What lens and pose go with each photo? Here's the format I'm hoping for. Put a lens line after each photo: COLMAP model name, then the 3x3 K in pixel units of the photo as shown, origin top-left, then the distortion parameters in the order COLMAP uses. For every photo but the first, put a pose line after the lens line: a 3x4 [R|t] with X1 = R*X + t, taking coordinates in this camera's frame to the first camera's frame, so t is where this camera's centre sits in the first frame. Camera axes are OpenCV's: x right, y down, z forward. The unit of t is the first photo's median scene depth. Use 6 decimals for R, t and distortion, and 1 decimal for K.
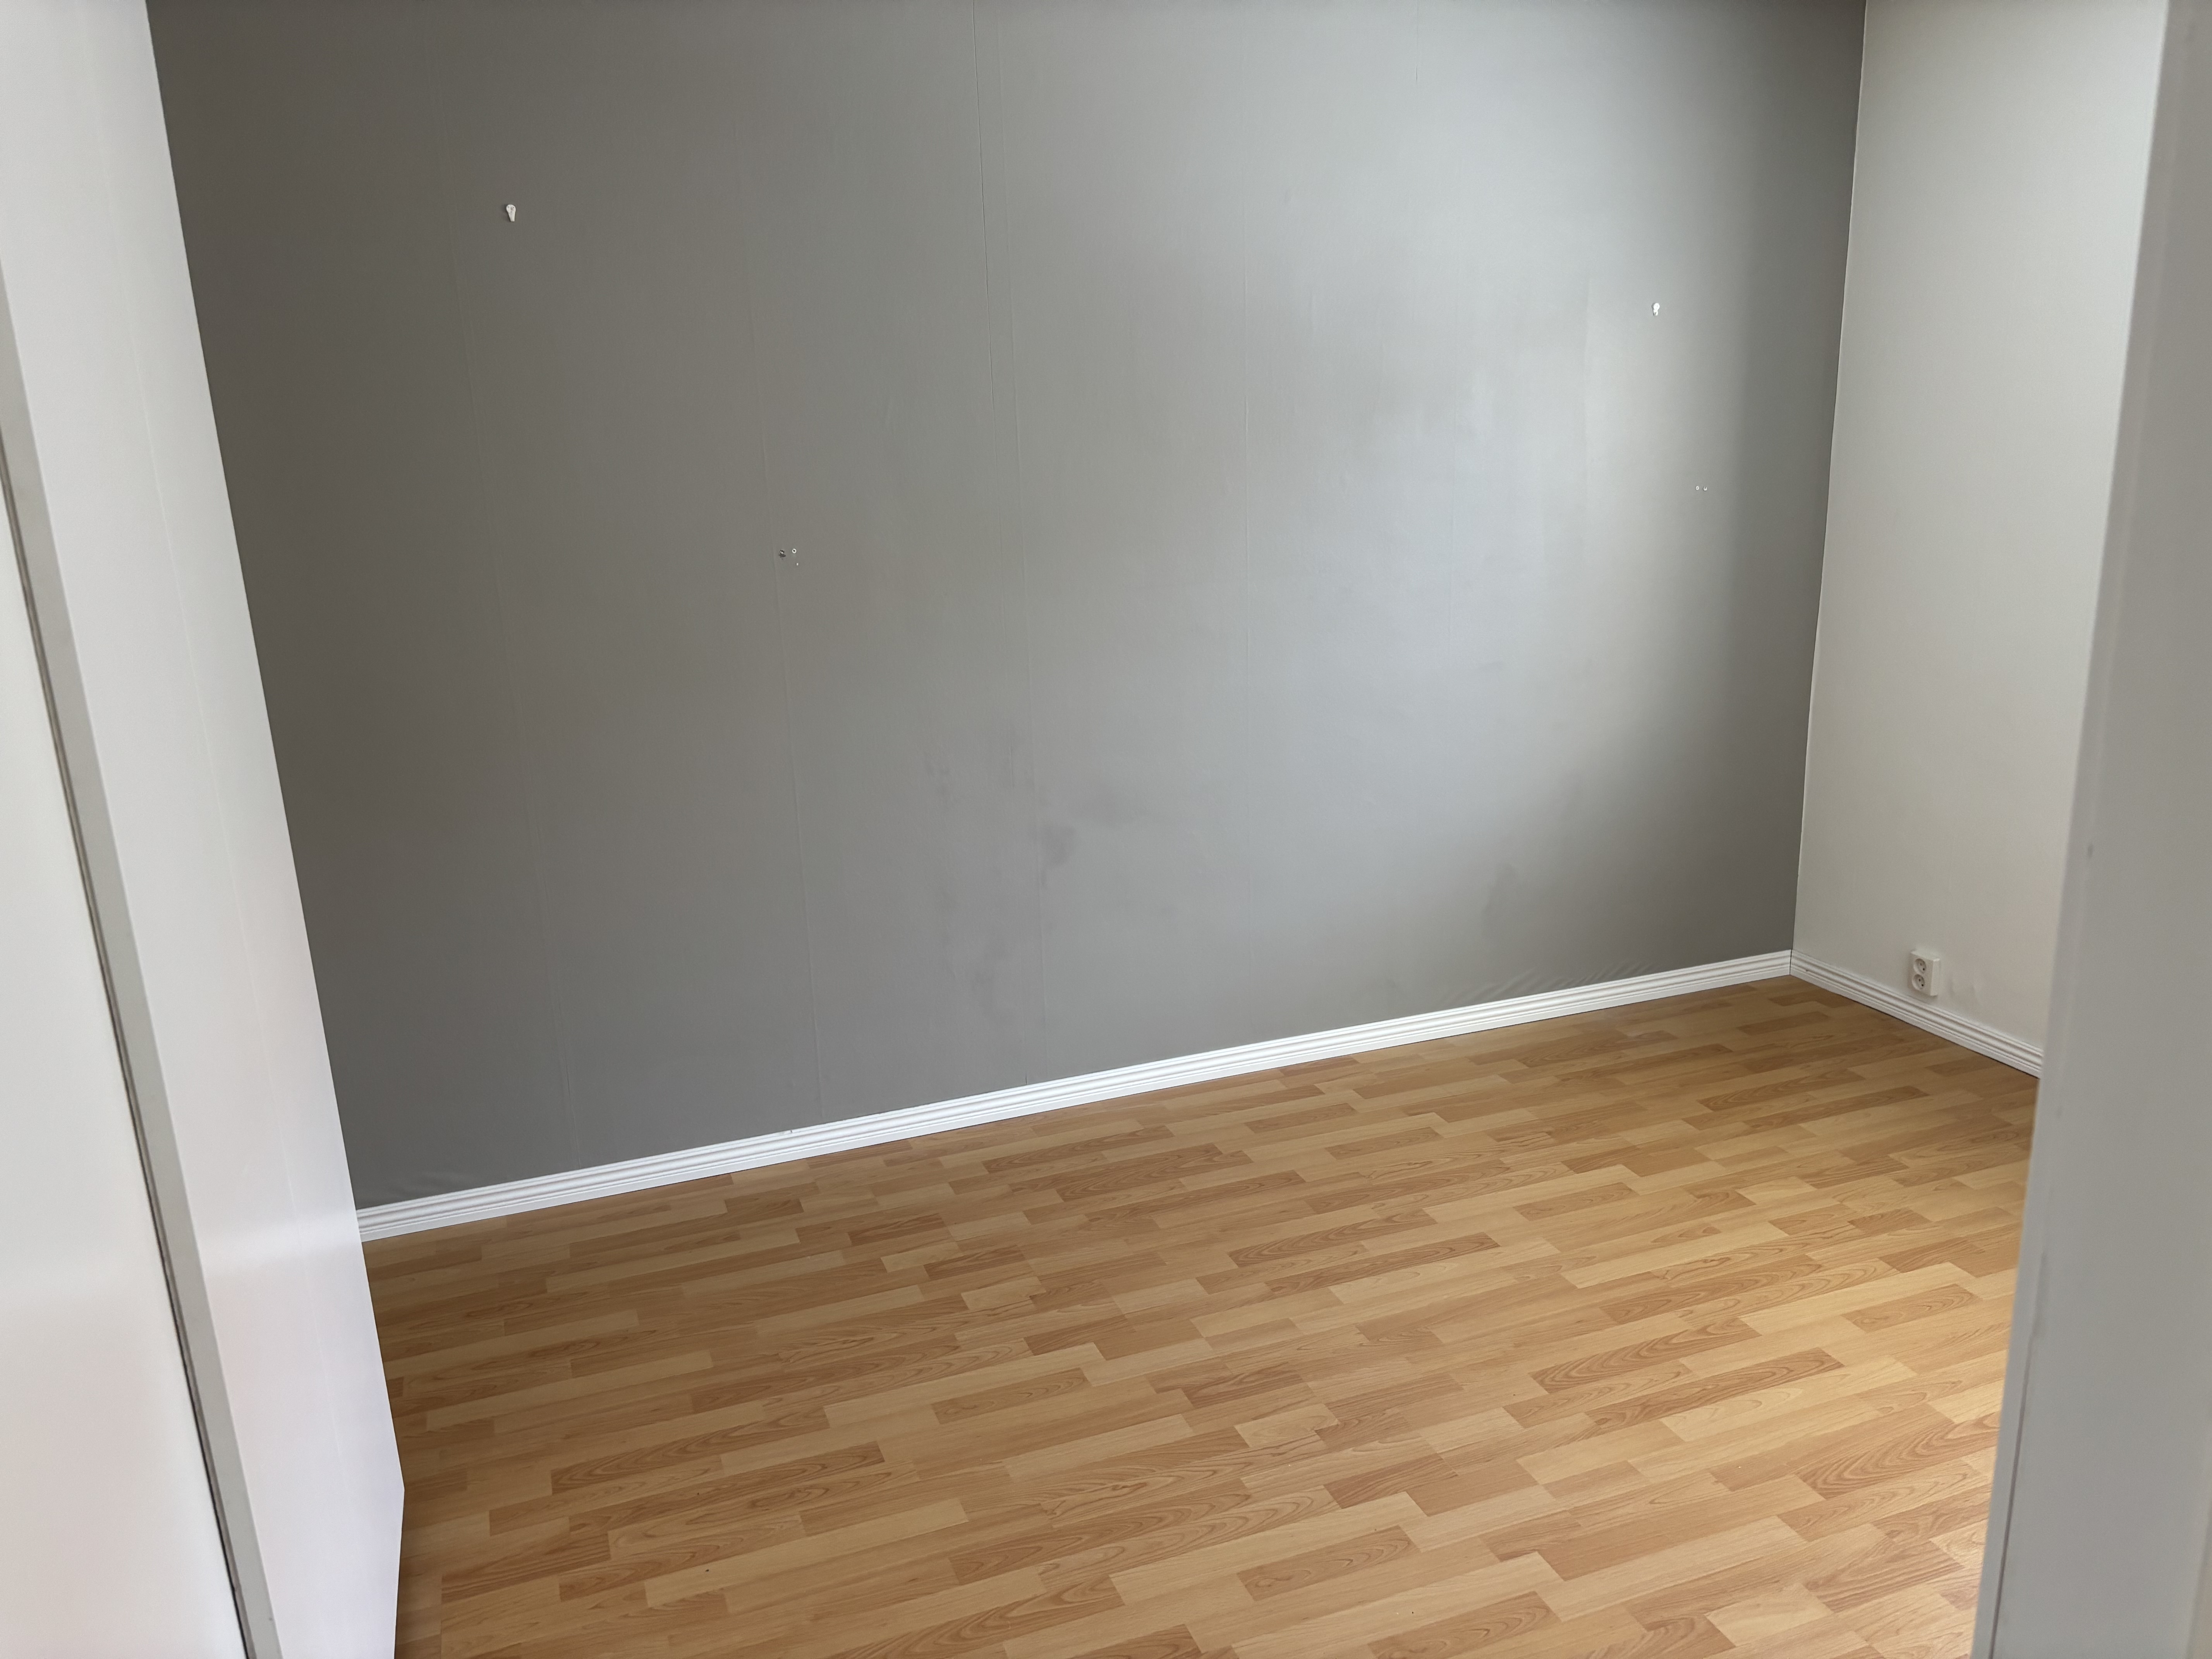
lens RADIAL K [[1678.3, 0, 1101.1], [0, 1678.3, 833.7], [0, 0, 1]] dist [0.047156, 0.012647]
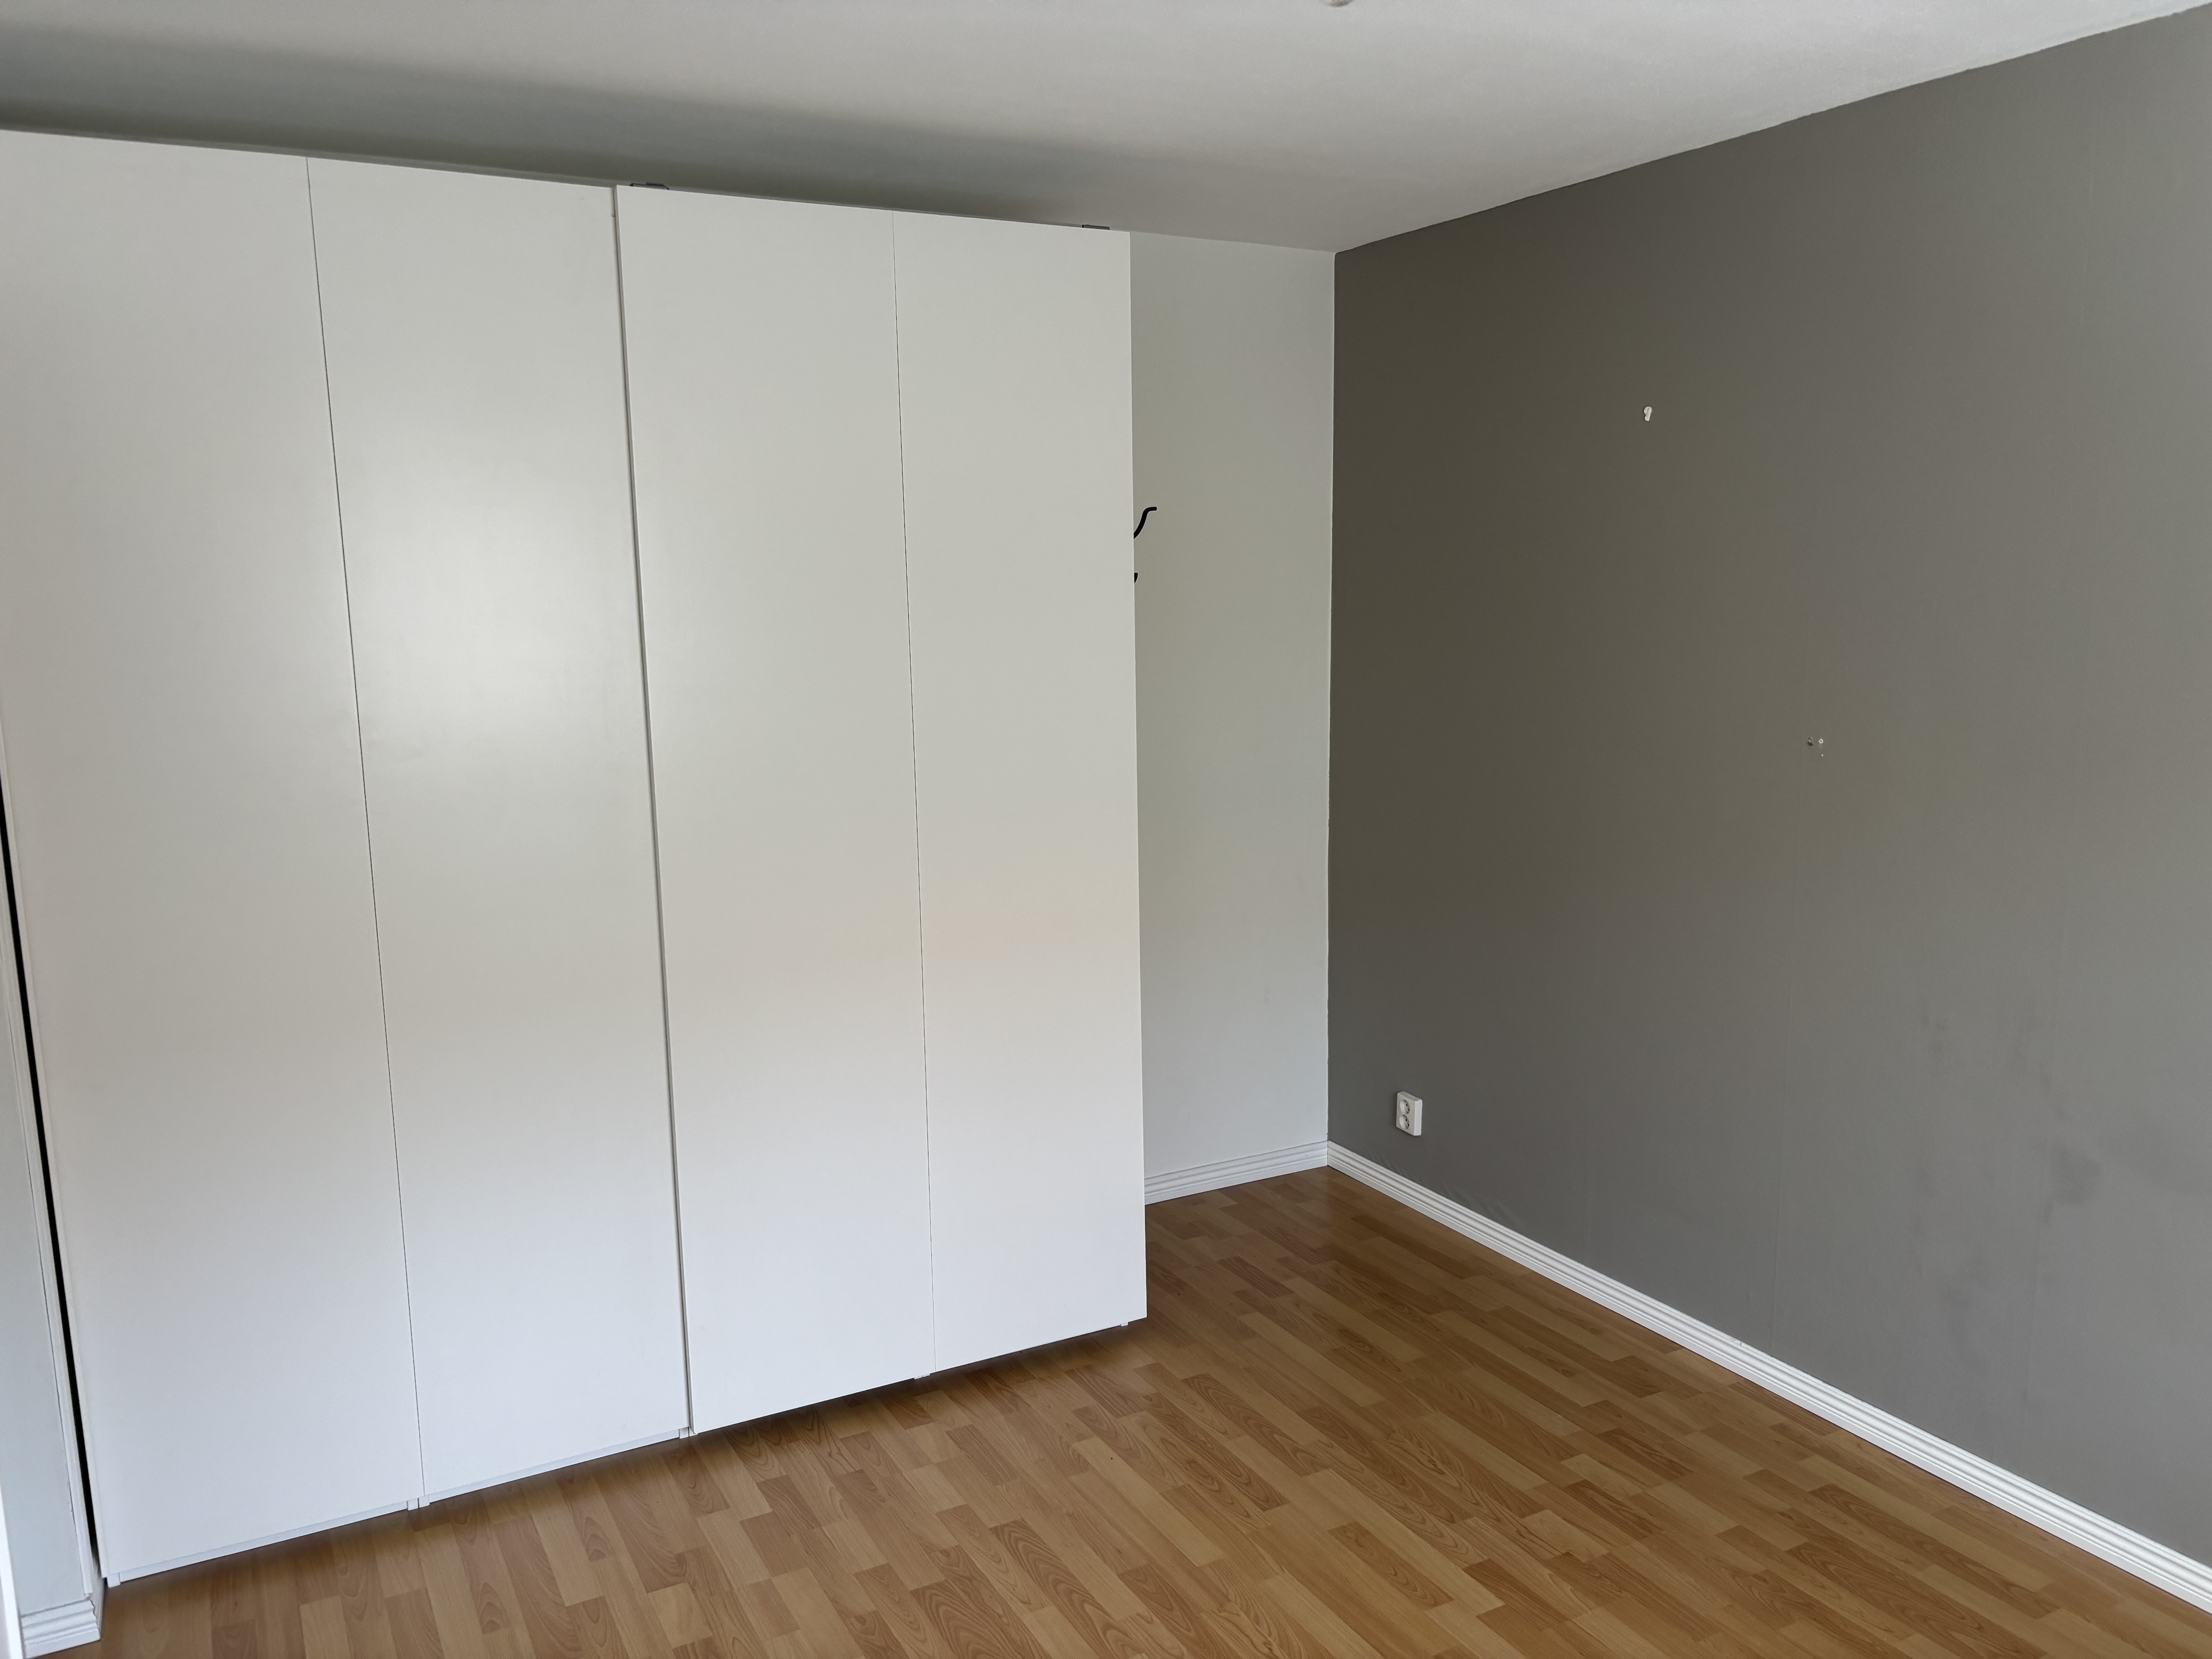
lens RADIAL K [[1678.3, 0, 1104.0], [0, 1678.3, 825.8], [0, 0, 1]] dist [0.047156, 0.012647]
pose [[0.174872, 0.191430, -0.965802, 0.693219], [-0.256548, 0.955892, 0.143014, -0.162019], [0.950580, 0.222765, 0.216270, 0.447198]]
